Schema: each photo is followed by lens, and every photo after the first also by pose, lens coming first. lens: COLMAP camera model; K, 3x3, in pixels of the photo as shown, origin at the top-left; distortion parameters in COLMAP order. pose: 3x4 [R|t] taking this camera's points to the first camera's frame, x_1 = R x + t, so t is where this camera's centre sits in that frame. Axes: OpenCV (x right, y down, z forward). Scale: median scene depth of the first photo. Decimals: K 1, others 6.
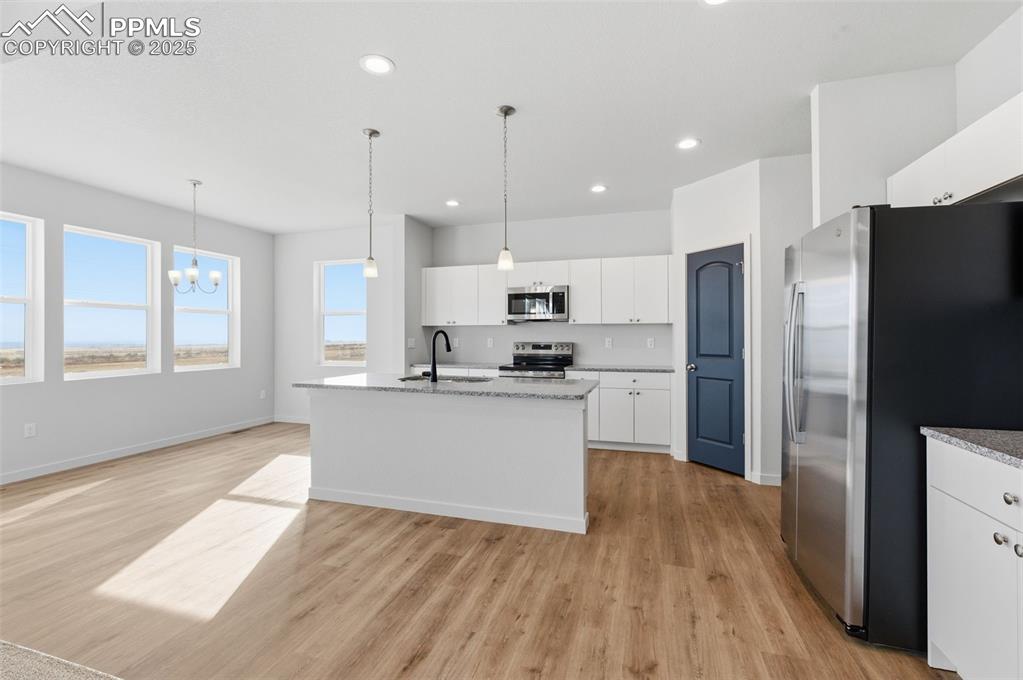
lens RADIAL K [[448.4, 0, 510.9], [0, 448.4, 333.4], [0, 0, 1]] dist [0.000438, 0.000205]
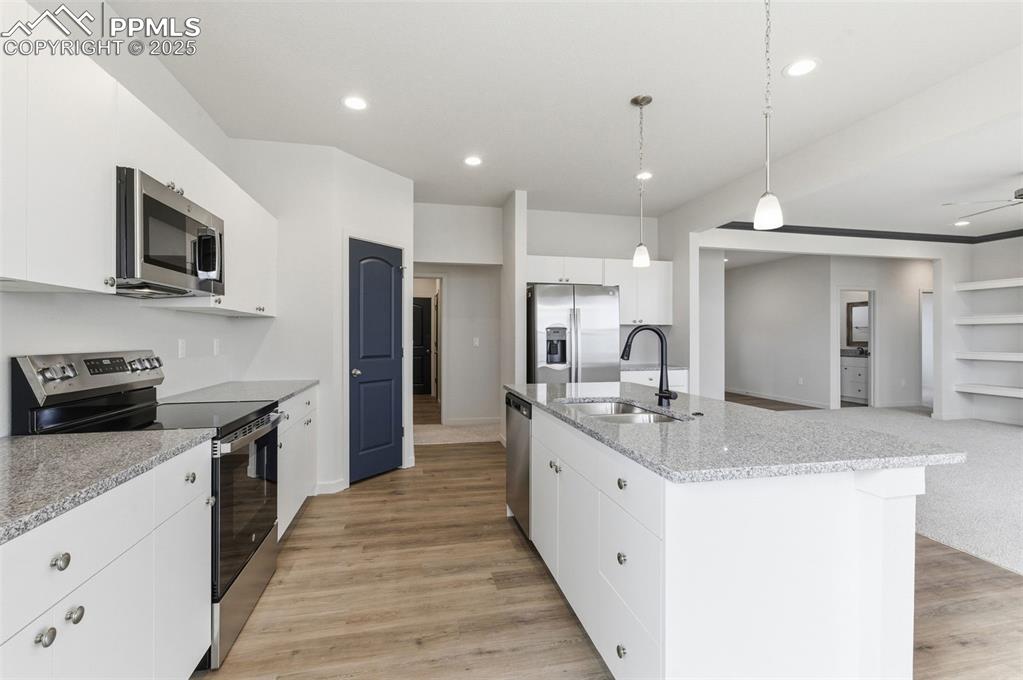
lens RADIAL K [[448.4, 0, 510.9], [0, 448.4, 333.4], [0, 0, 1]] dist [0.000438, 0.000205]
pose [[-0.462416, -0.000989, 0.886663, -0.486263], [-0.005924, 0.999981, -0.001974, 0.001003], [-0.886643, -0.006166, -0.462413, 1.120424]]
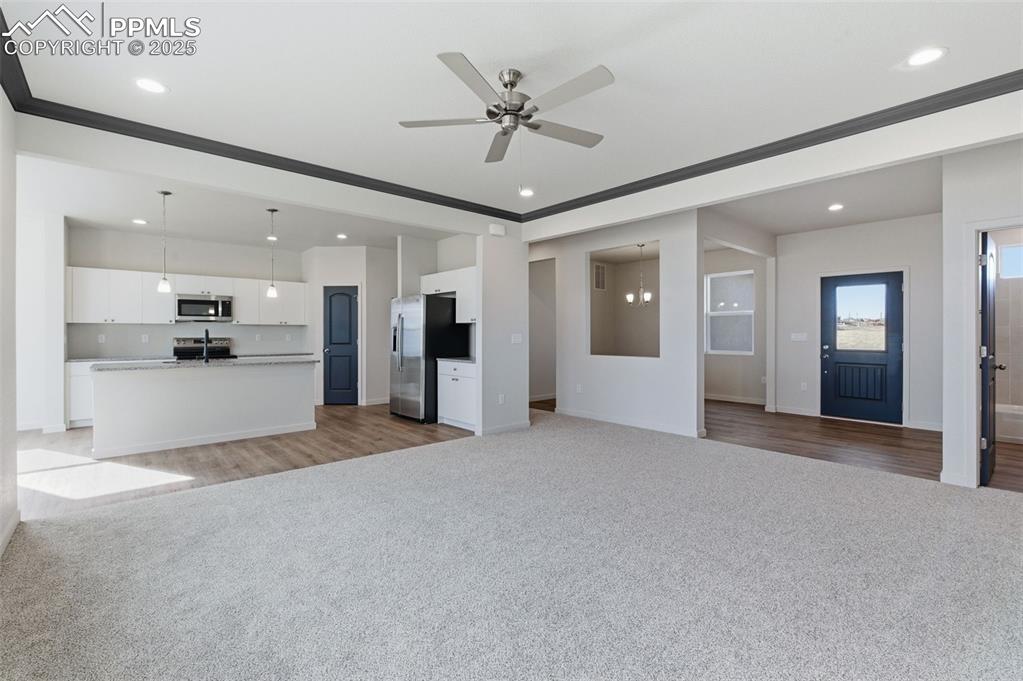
lens RADIAL K [[448.4, 0, 510.9], [0, 448.4, 333.9], [0, 0, 1]] dist [0.000438, 0.000205]
pose [[0.529565, -0.000156, 0.848269, -0.705036], [-0.007027, 0.999965, 0.004571, -0.003894], [-0.848240, -0.008381, 0.529545, -0.546935]]
